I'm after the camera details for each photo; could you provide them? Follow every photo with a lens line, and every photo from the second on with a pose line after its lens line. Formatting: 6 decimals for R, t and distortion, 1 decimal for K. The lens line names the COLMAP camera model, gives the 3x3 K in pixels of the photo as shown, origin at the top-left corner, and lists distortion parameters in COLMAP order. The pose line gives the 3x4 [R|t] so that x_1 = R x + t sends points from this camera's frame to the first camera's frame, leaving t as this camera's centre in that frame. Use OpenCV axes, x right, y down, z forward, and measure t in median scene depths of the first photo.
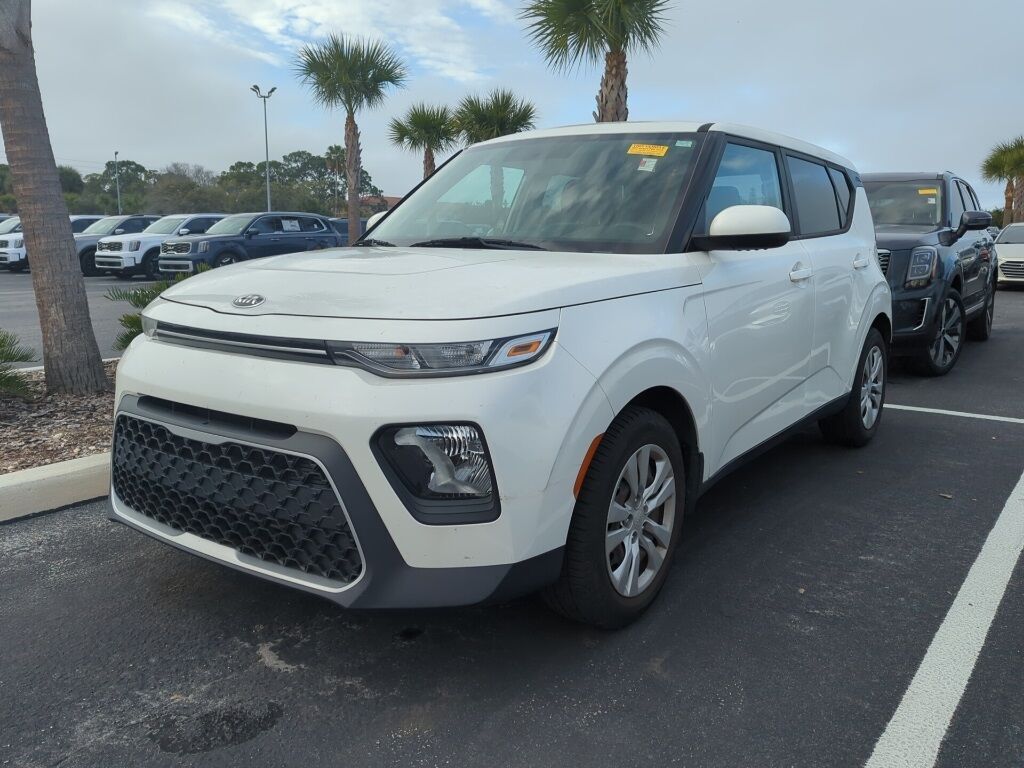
lens RADIAL K [[840.2, 0, 509.6], [0, 840.2, 391.4], [0, 0, 1]] dist [0.048122, -0.015398]
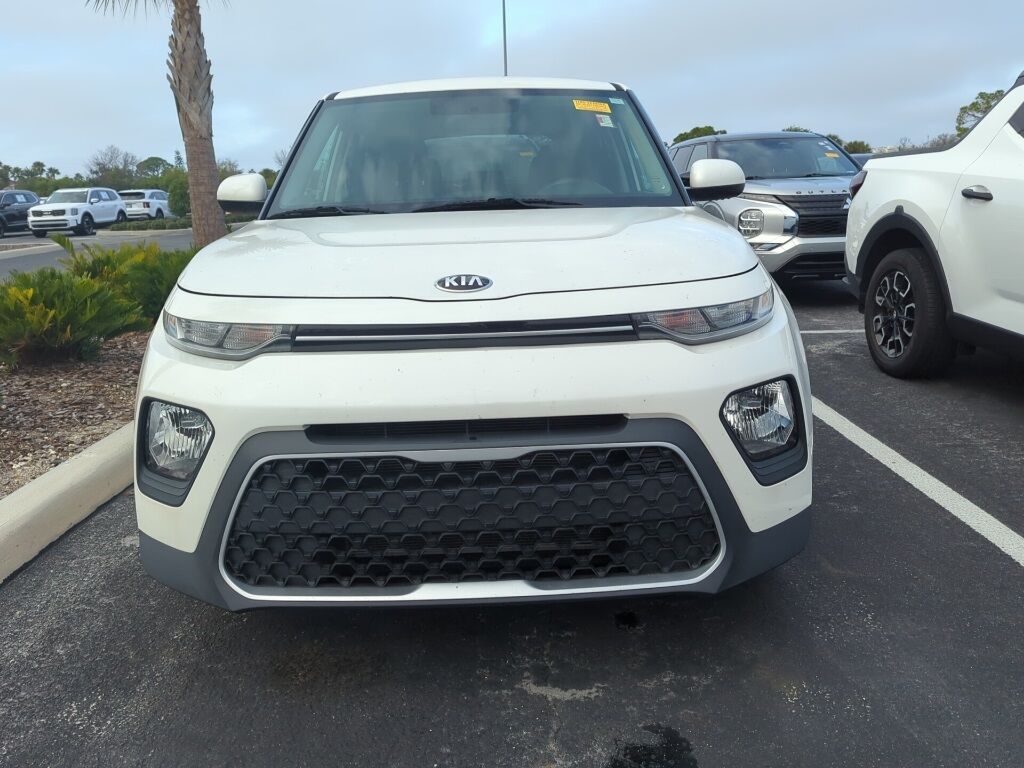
lens RADIAL K [[840.2, 0, 513.0], [0, 840.2, 383.5], [0, 0, 1]] dist [0.048122, -0.015398]
pose [[0.797572, -0.166457, 0.579802, -0.775752], [0.147501, 0.985812, 0.080118, -0.071379], [-0.584912, 0.021622, 0.810808, 0.326324]]
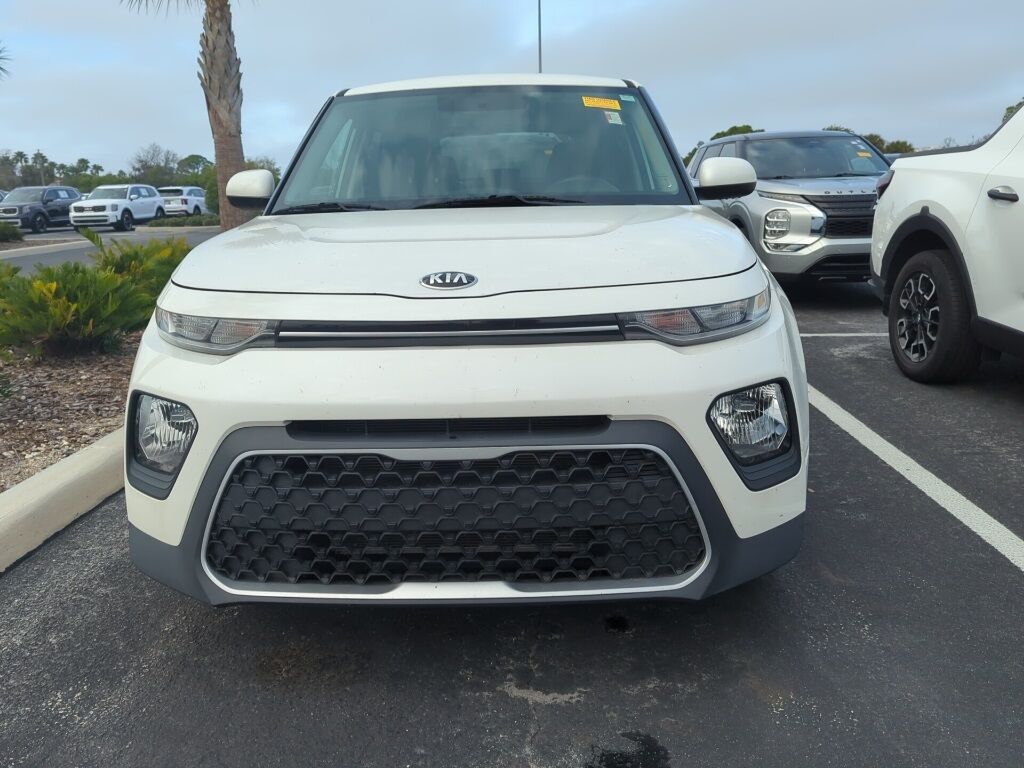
lens RADIAL K [[840.2, 0, 512.2], [0, 840.2, 383.9], [0, 0, 1]] dist [0.048122, -0.015398]
pose [[0.822062, -0.155005, 0.547893, -0.731715], [0.135376, 0.987848, 0.076354, -0.064066], [-0.553070, 0.011404, 0.833057, 0.307083]]
